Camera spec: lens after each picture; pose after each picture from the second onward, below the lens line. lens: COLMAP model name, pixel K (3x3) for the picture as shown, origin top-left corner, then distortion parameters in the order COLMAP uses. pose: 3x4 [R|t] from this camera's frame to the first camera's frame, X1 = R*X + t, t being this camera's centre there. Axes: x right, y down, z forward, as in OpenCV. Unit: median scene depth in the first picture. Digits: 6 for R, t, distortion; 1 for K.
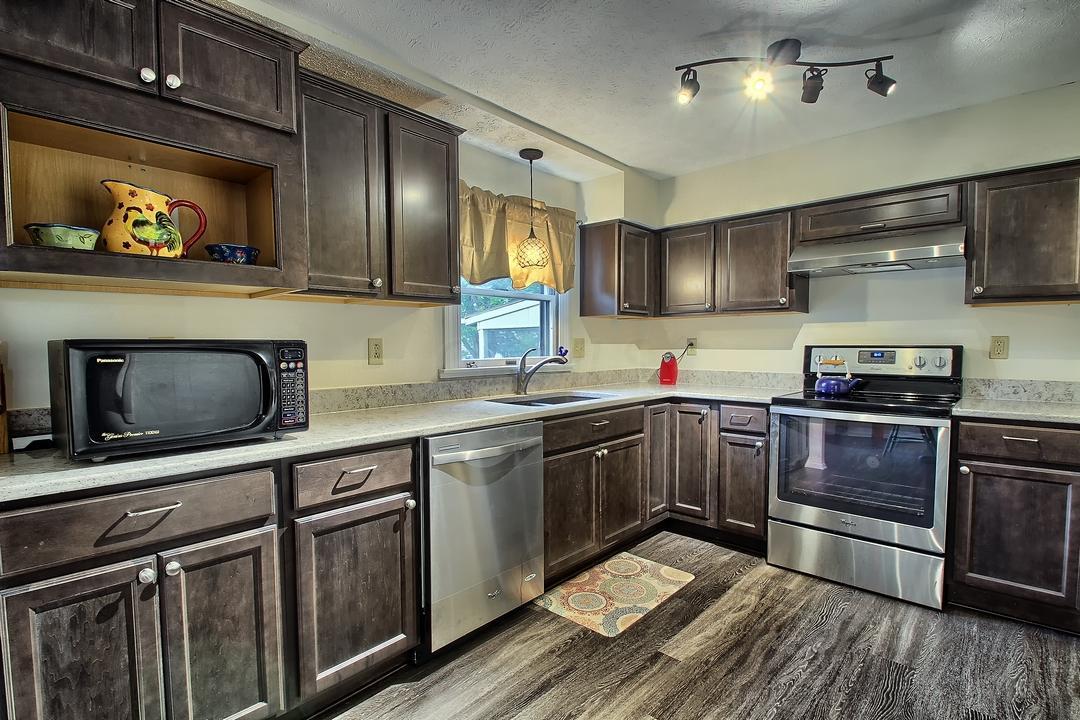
lens RADIAL K [[505.3, 0, 546.8], [0, 505.3, 372.7], [0, 0, 1]] dist [0.021126, -0.022150]
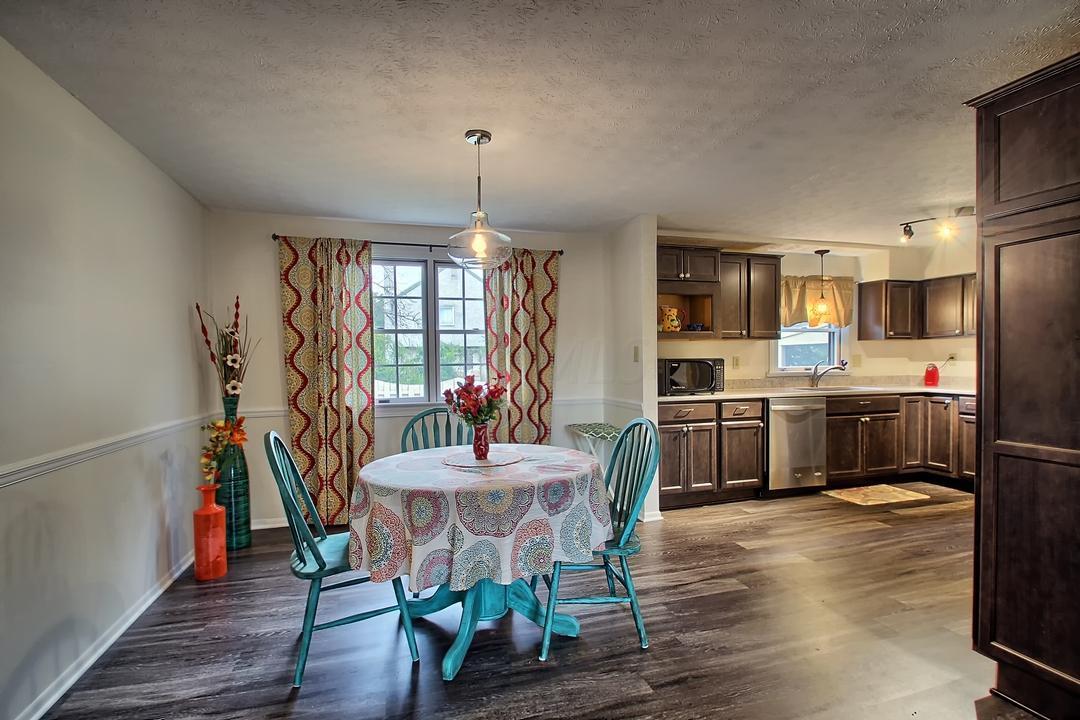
lens RADIAL K [[505.3, 0, 546.8], [0, 505.3, 372.7], [0, 0, 1]] dist [0.021126, -0.022150]
pose [[0.856833, 0.008196, -0.515528, 0.070098], [-0.022412, 0.999521, -0.021361, 0.058320], [0.515106, 0.029857, 0.856606, -1.128924]]
